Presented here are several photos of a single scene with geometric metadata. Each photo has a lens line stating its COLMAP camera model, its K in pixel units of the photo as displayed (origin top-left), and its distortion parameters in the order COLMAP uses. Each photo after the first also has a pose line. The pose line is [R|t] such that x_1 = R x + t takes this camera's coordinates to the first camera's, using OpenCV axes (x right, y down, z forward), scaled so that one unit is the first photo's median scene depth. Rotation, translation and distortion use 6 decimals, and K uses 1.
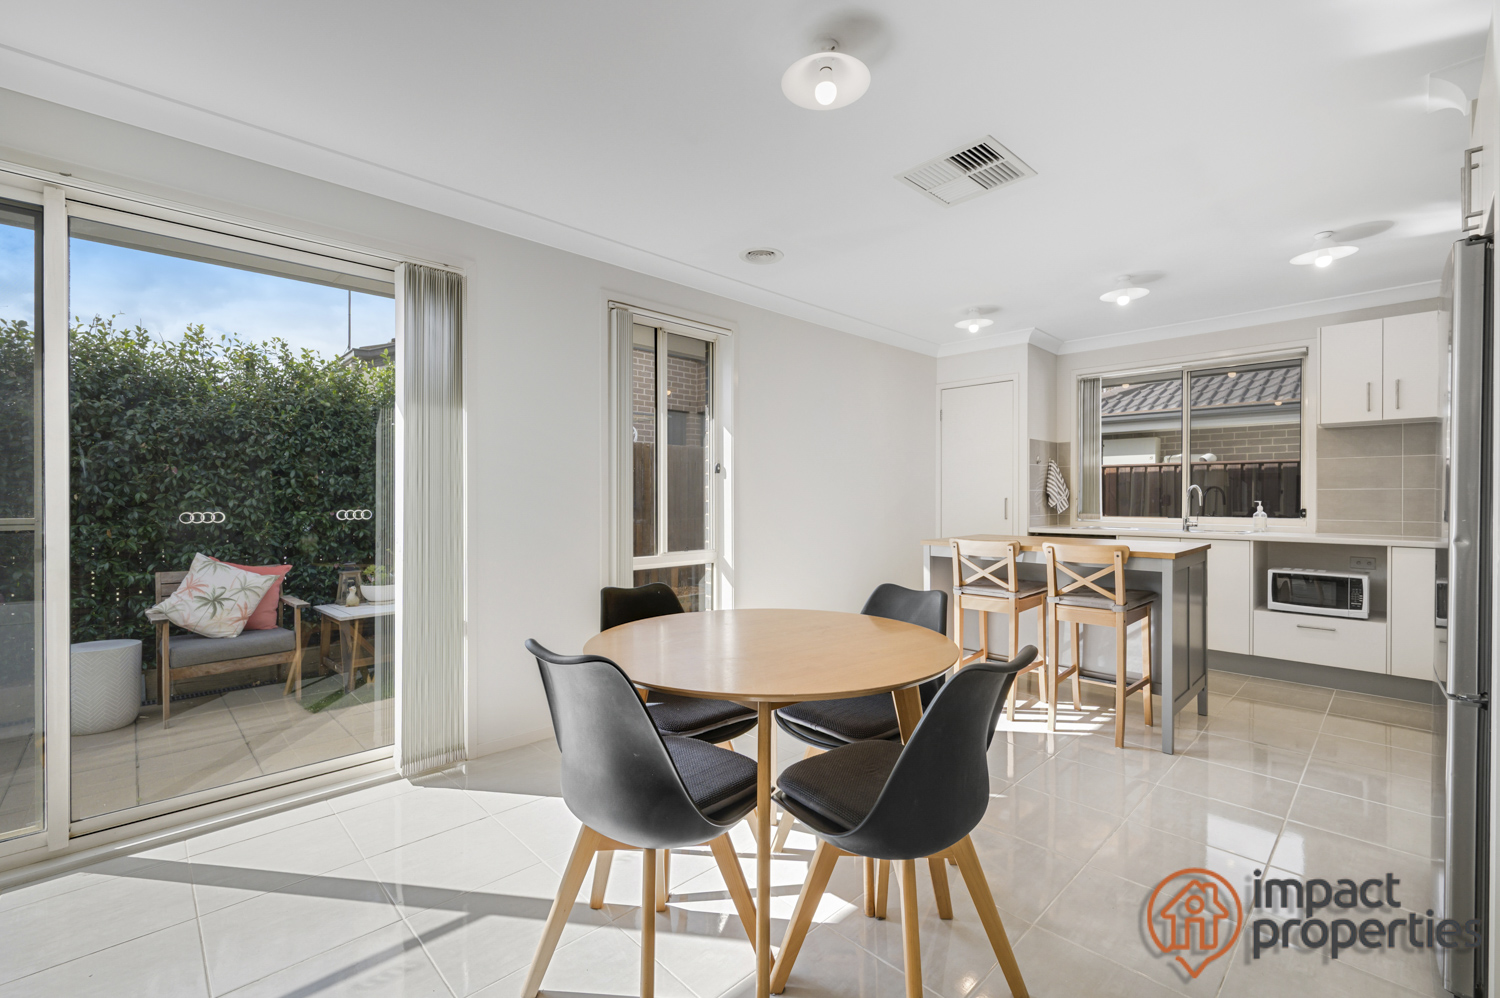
lens RADIAL K [[641.8, 0, 755.9], [0, 641.8, 500.2], [0, 0, 1]] dist [-0.001306, -0.000072]
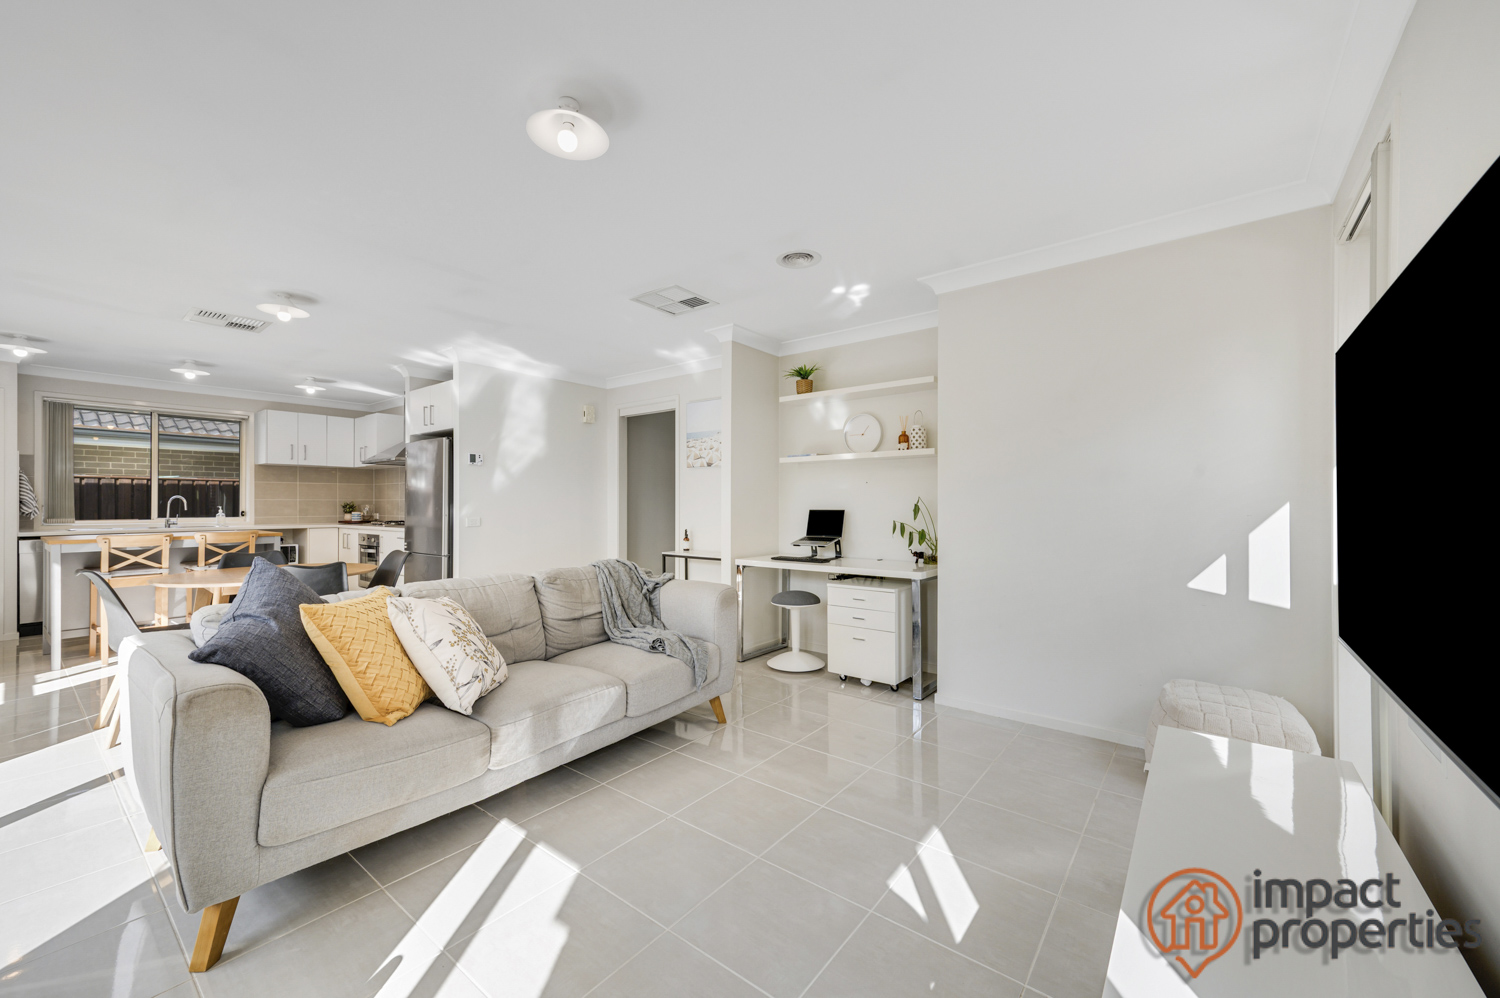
lens RADIAL K [[578.3, 0, 755.5], [0, 578.3, 501.1], [0, 0, 1]] dist [0.009896, 0.000326]
pose [[-0.138775, 0.003984, 0.990316, -0.900708], [0.006688, 0.999973, -0.003086, 0.000915], [-0.990301, 0.006195, -0.138798, -0.125448]]
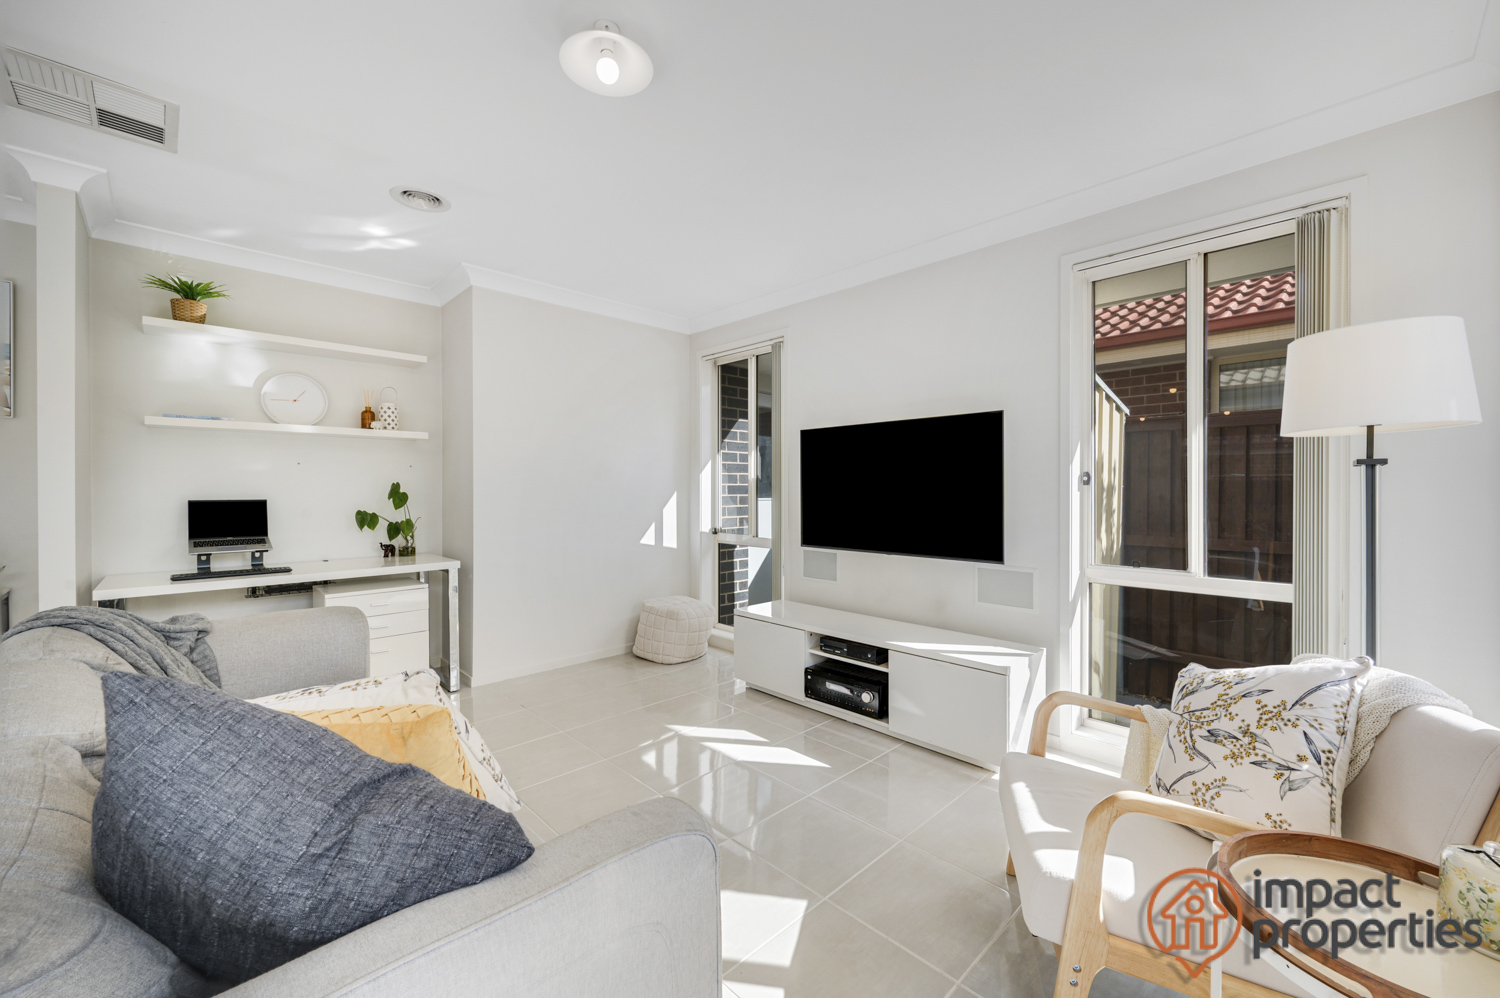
lens RADIAL K [[598.6, 0, 754.1], [0, 598.6, 489.0], [0, 0, 1]] dist [-0.000617, -0.000077]
pose [[-0.999994, -0.001529, 0.003230, -0.536089], [-0.001513, 0.999986, 0.004979, -0.004129], [-0.003237, 0.004974, -0.999982, 0.357833]]
